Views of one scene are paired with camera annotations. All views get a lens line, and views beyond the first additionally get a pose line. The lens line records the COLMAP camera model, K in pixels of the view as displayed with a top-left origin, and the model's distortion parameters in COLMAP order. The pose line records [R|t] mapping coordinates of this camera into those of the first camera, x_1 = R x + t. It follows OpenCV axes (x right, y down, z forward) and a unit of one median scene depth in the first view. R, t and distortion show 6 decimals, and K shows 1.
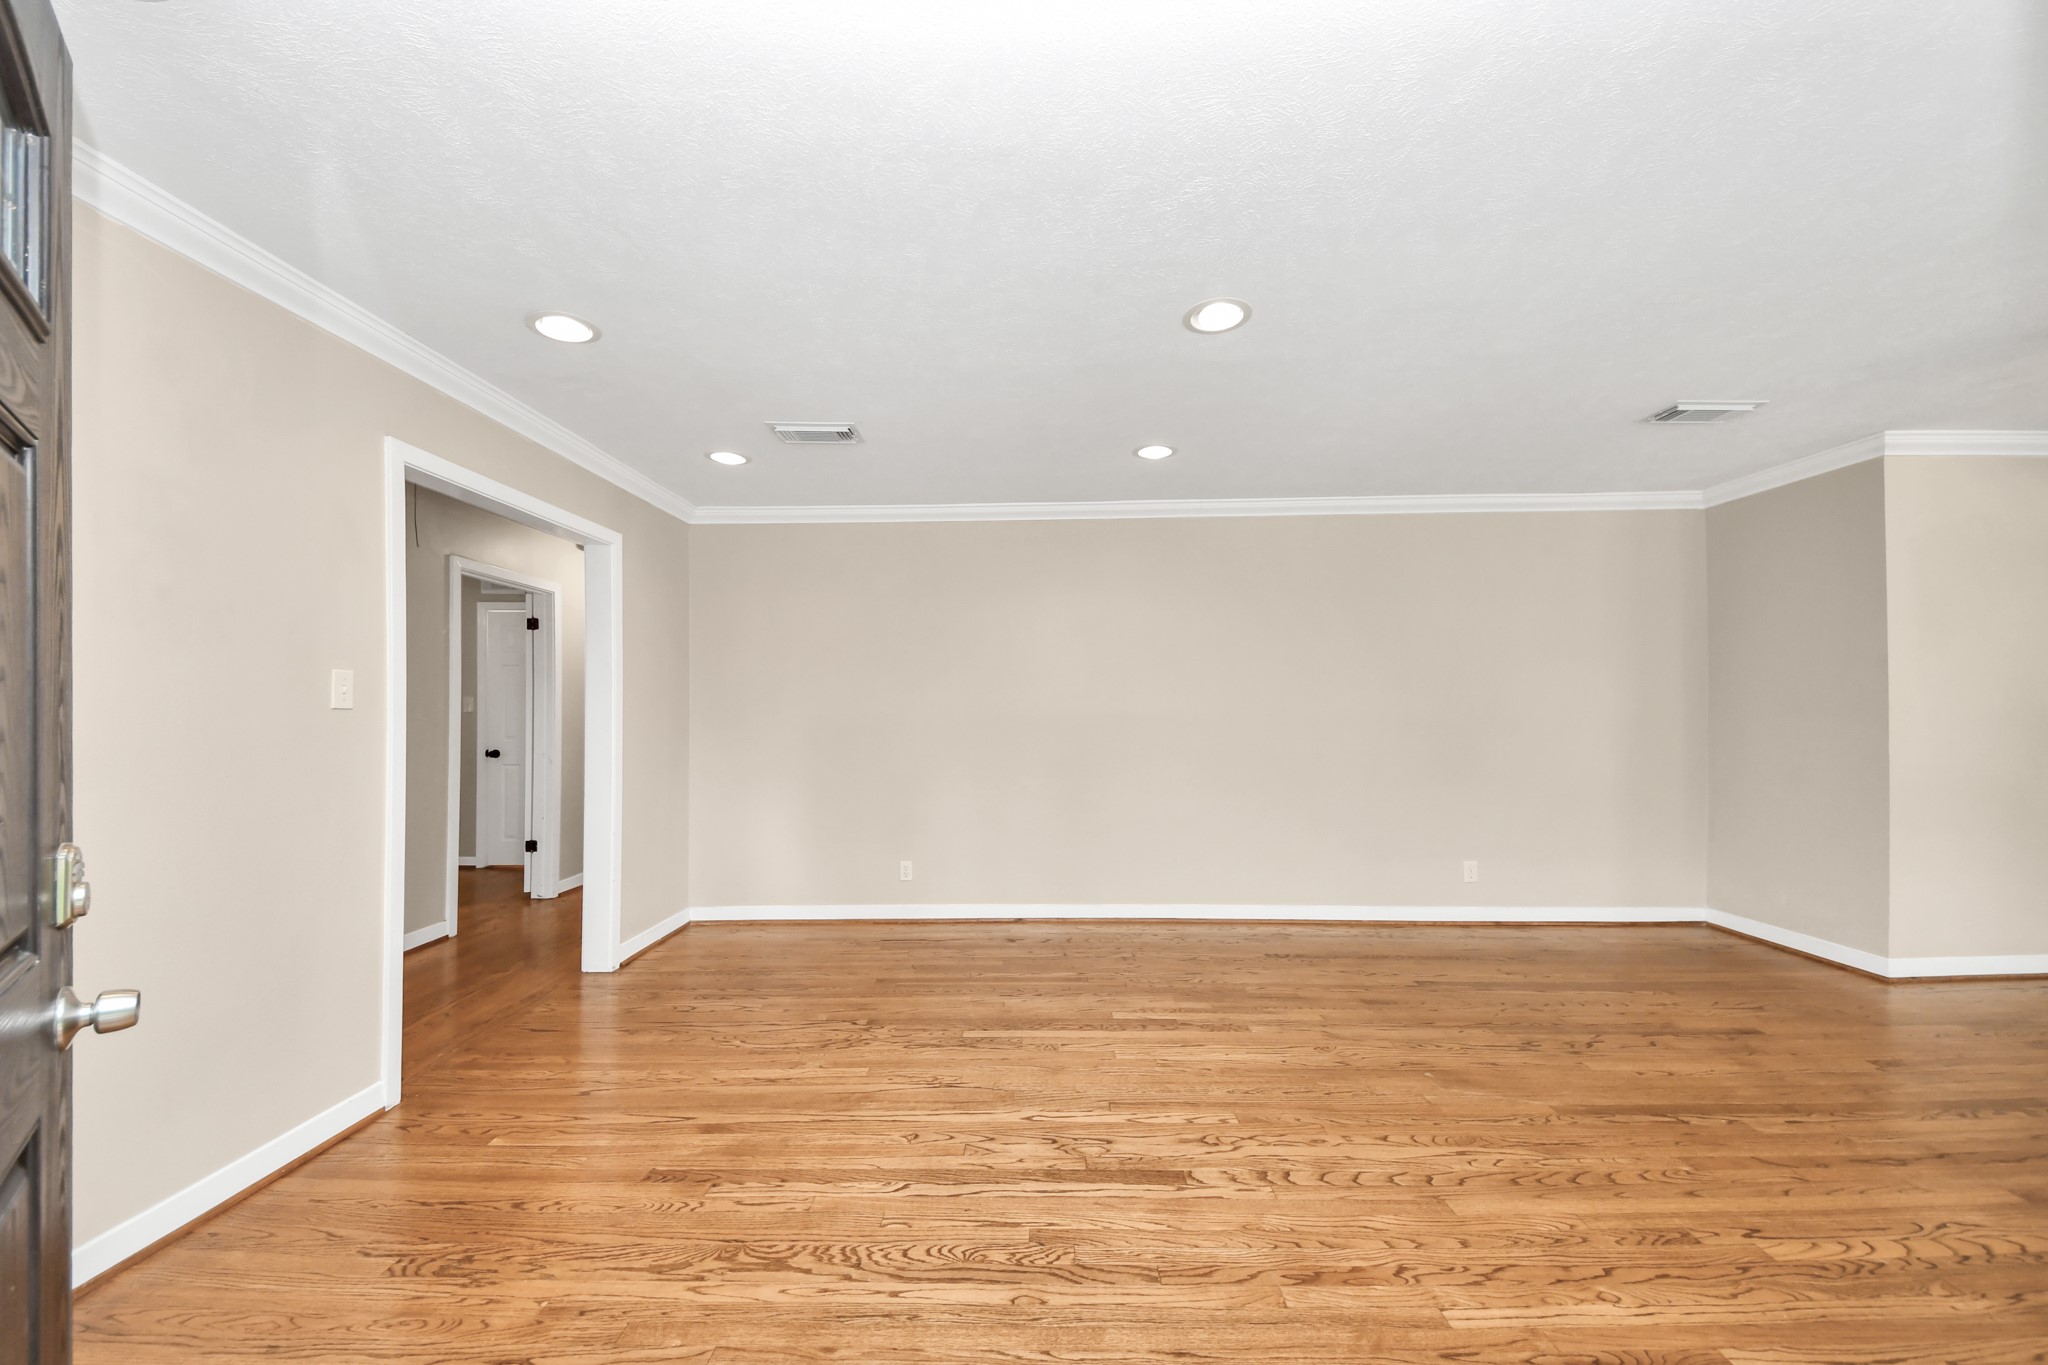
lens RADIAL K [[761.5, 0, 1010.4], [0, 761.5, 668.7], [0, 0, 1]] dist [0.015428, -0.013595]
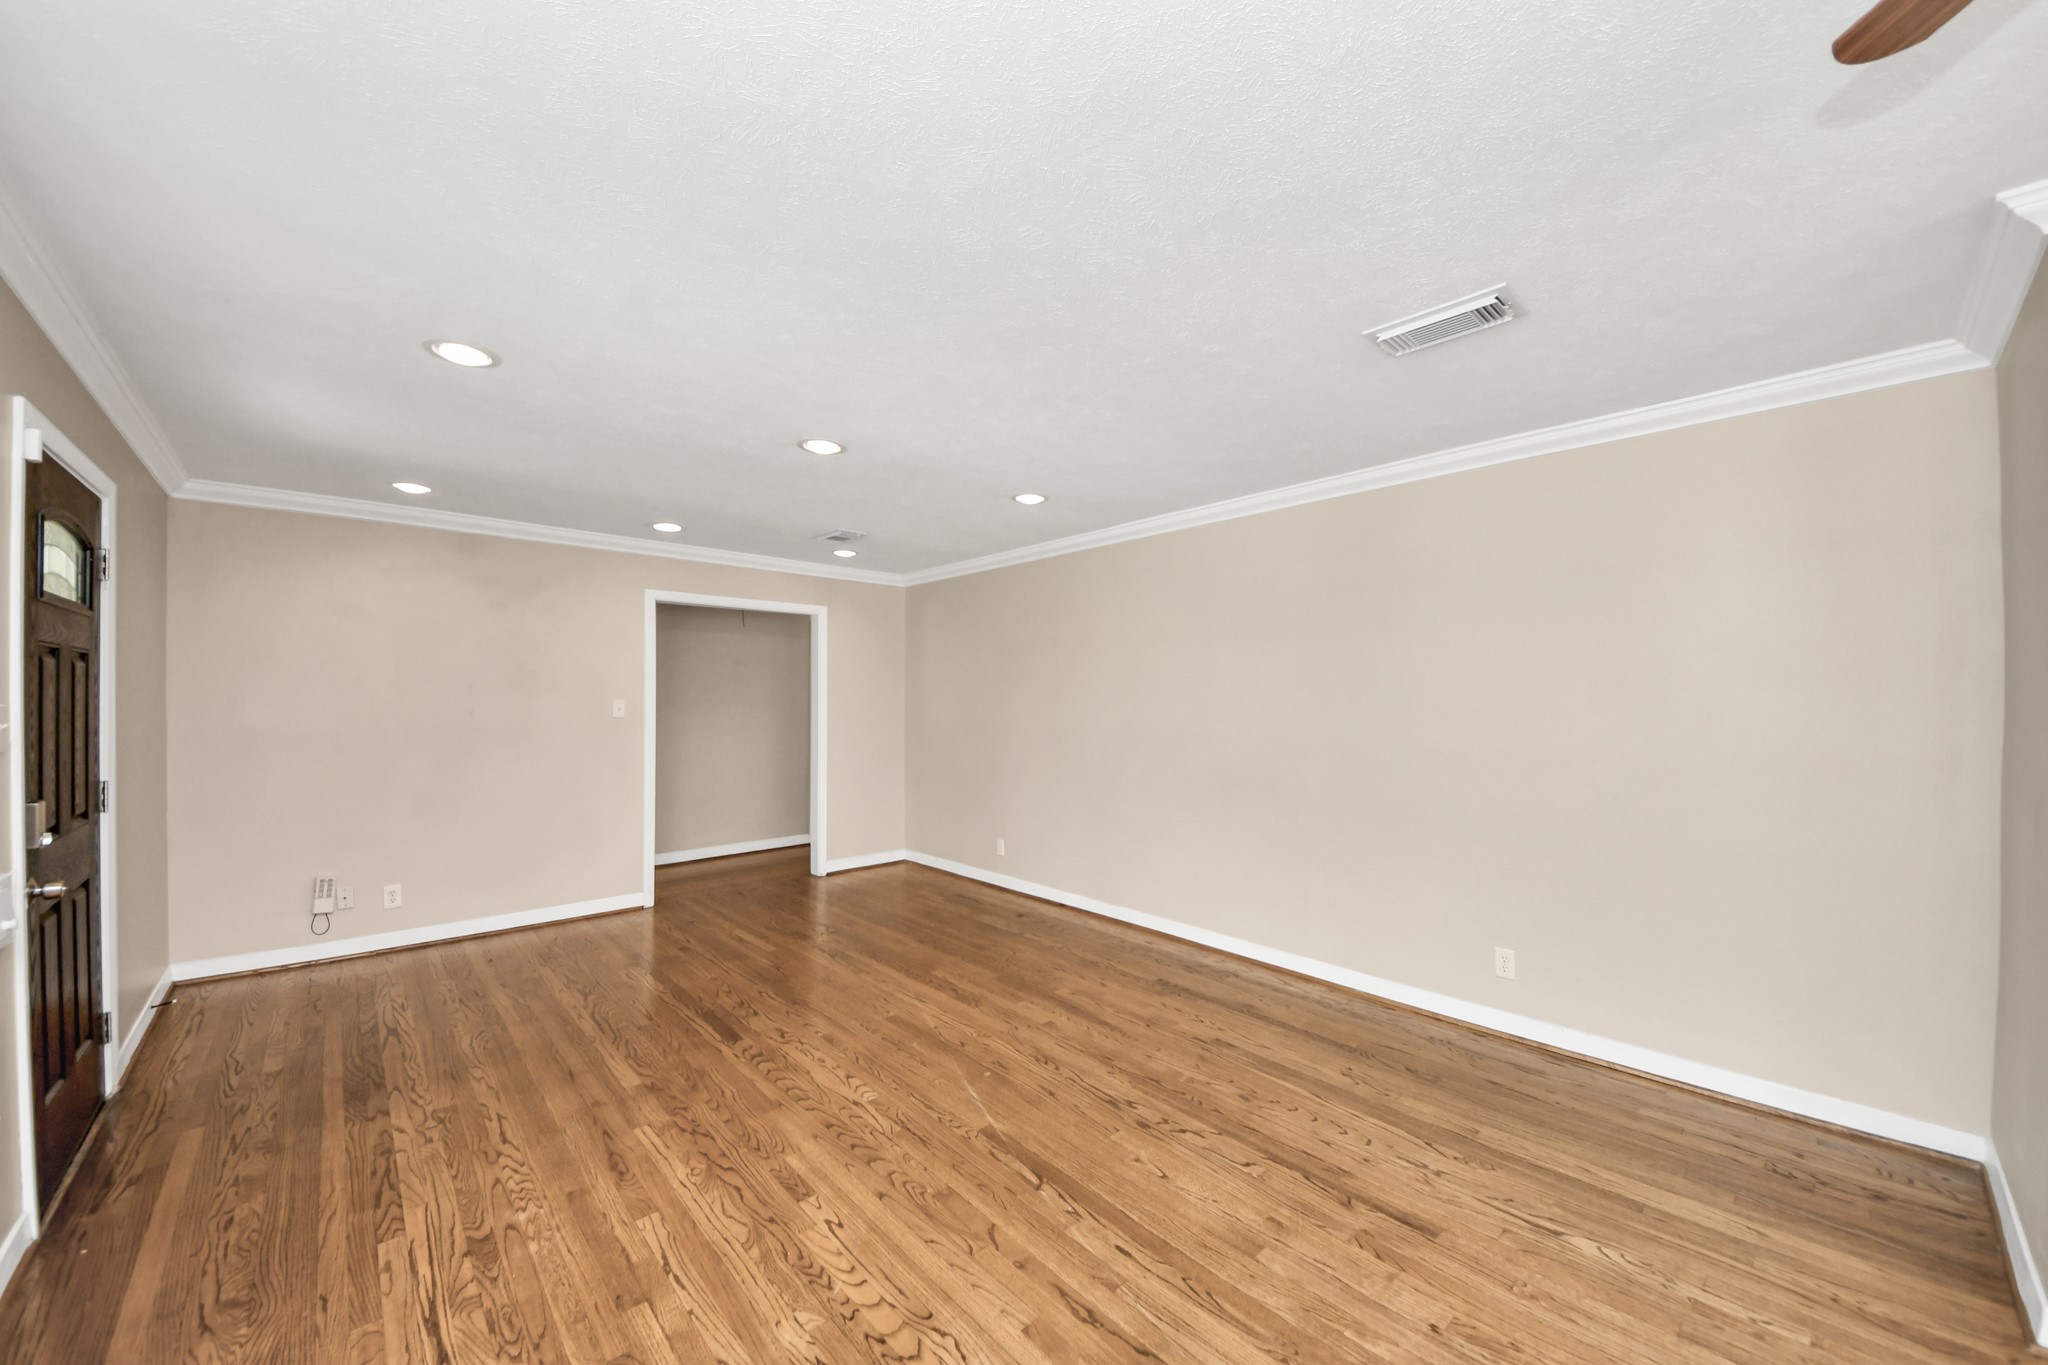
lens RADIAL K [[746.4, 0, 1013.4], [0, 746.4, 695.9], [0, 0, 1]] dist [0.021643, -0.013102]
pose [[0.692008, 0.003698, -0.721880, 1.513457], [0.034344, 0.998686, 0.038039, -0.066223], [0.721072, -0.051115, 0.690972, 0.336696]]
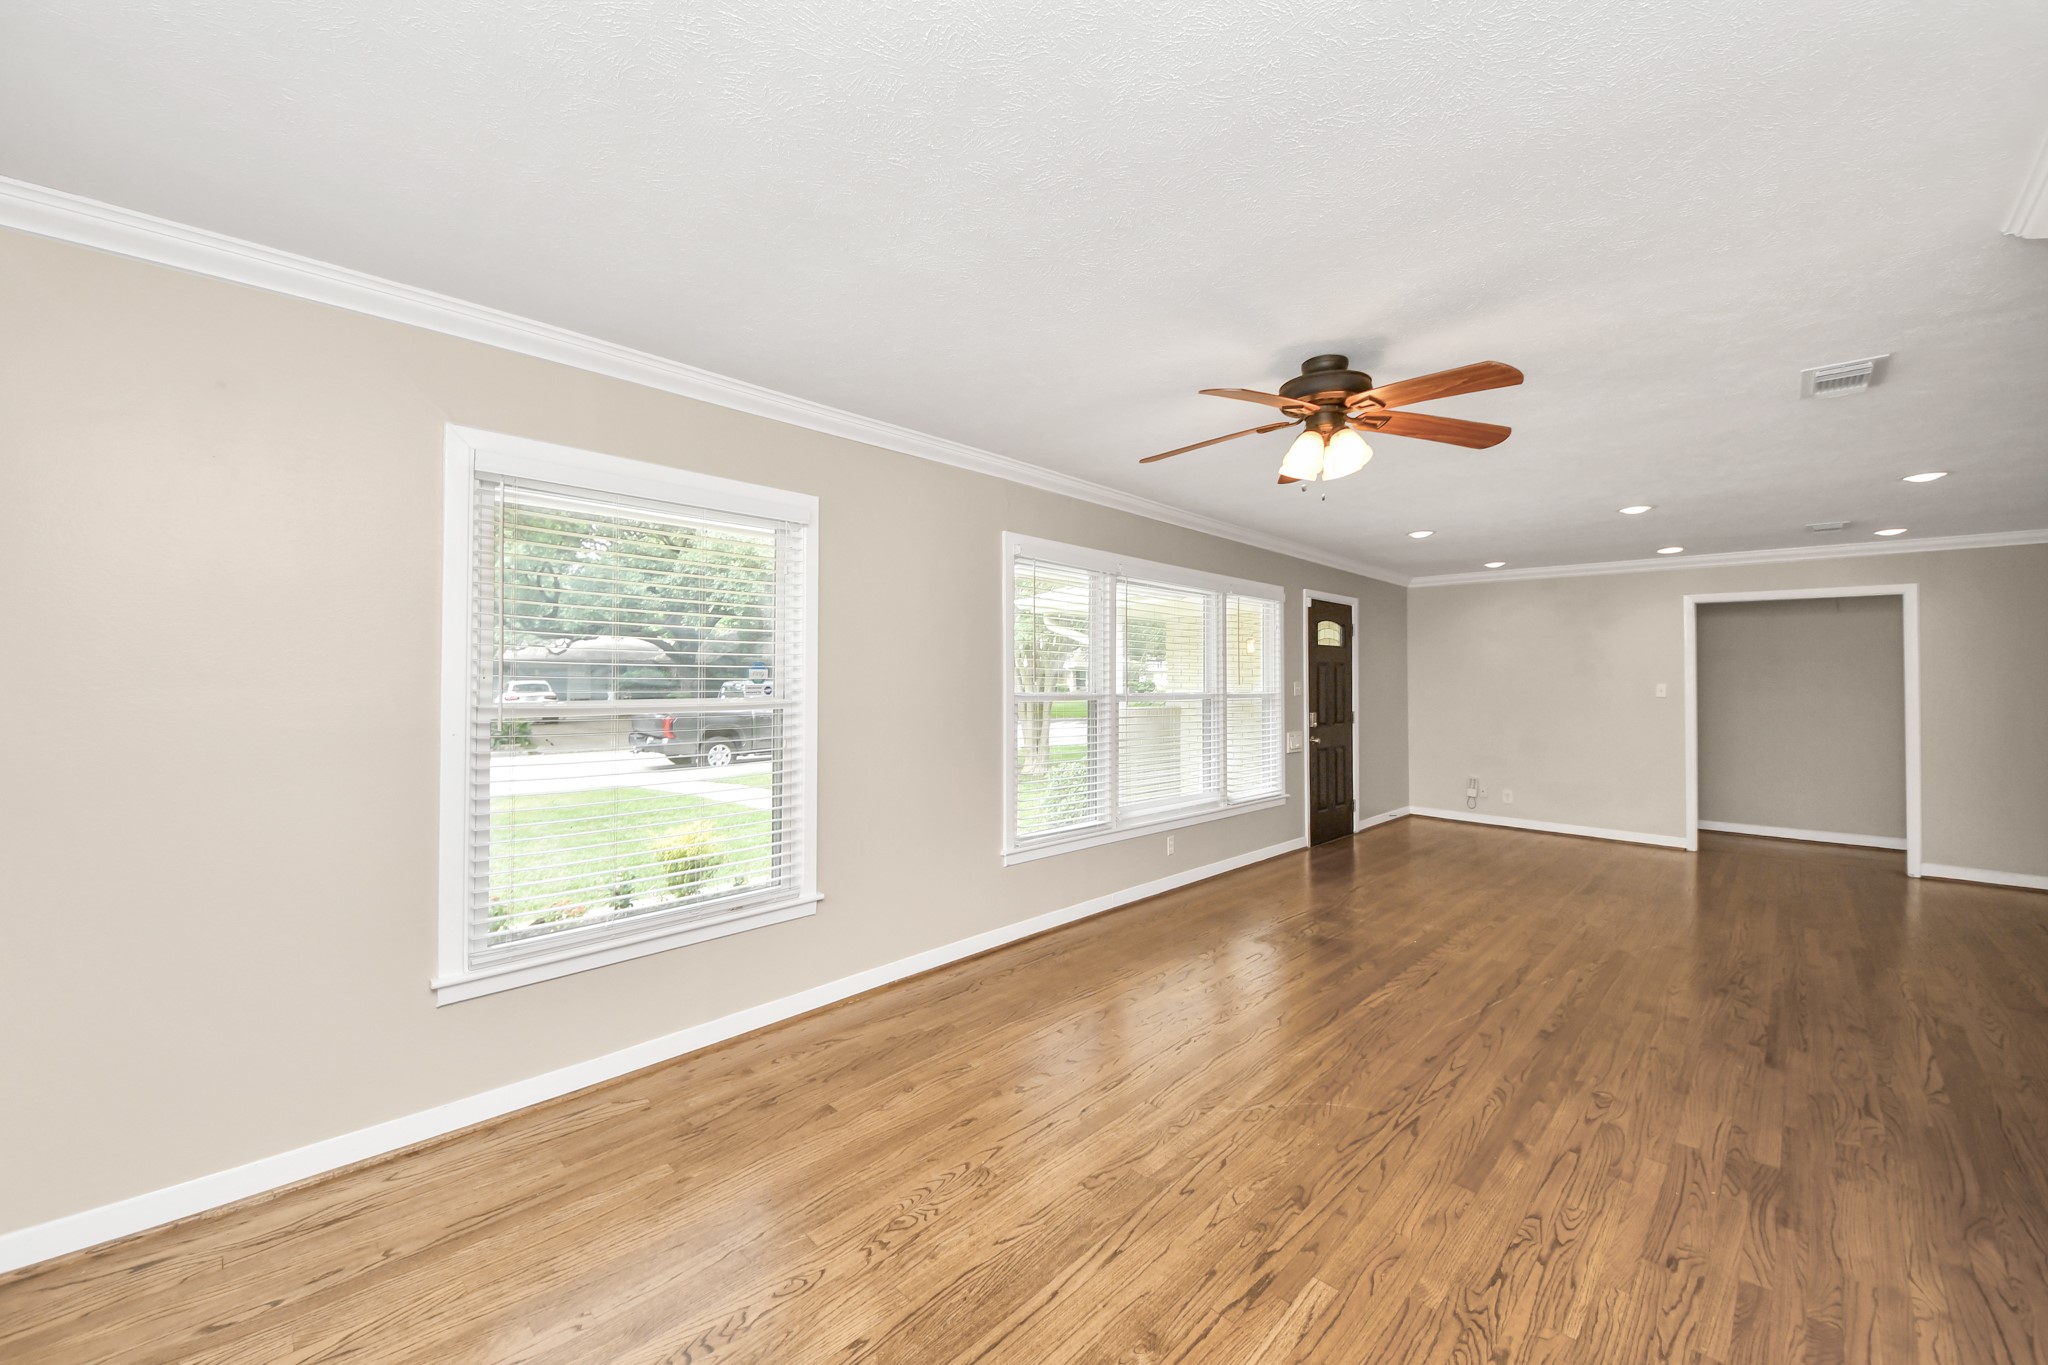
lens RADIAL K [[797.3, 0, 1024.0], [0, 797.3, 682.5], [0, 0, 1]] dist [0.040857, -0.018960]
pose [[-0.669721, 0.001250, -0.742611, 2.967774], [0.033089, 0.999056, -0.028159, -0.009361], [0.741875, -0.043431, -0.669130, 1.255453]]
